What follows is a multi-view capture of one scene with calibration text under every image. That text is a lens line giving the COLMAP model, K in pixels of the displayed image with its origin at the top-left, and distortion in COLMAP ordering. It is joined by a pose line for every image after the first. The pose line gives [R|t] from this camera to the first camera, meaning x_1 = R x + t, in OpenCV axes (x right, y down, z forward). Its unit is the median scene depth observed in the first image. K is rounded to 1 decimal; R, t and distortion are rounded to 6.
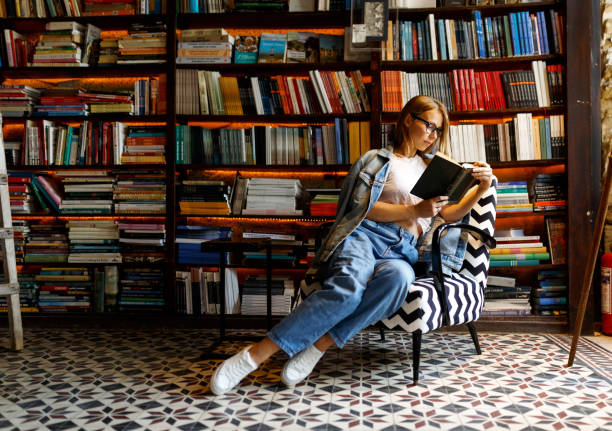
lens RADIAL K [[665.3, 0, 306.0], [0, 665.3, 215.5], [0, 0, 1]] dist [0.007028, 0.002441]
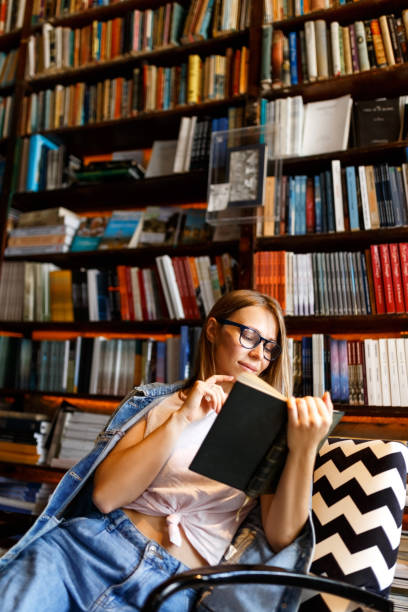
lens RADIAL K [[595.3, 0, 204.0], [0, 595.3, 306.0], [0, 0, 1]] dist [-0.003461, -0.002685]
pose [[0.933540, -0.007628, -0.358391, 0.266594], [-0.065996, 0.979027, -0.192745, -0.054918], [0.352345, 0.203587, 0.913458, 0.471944]]
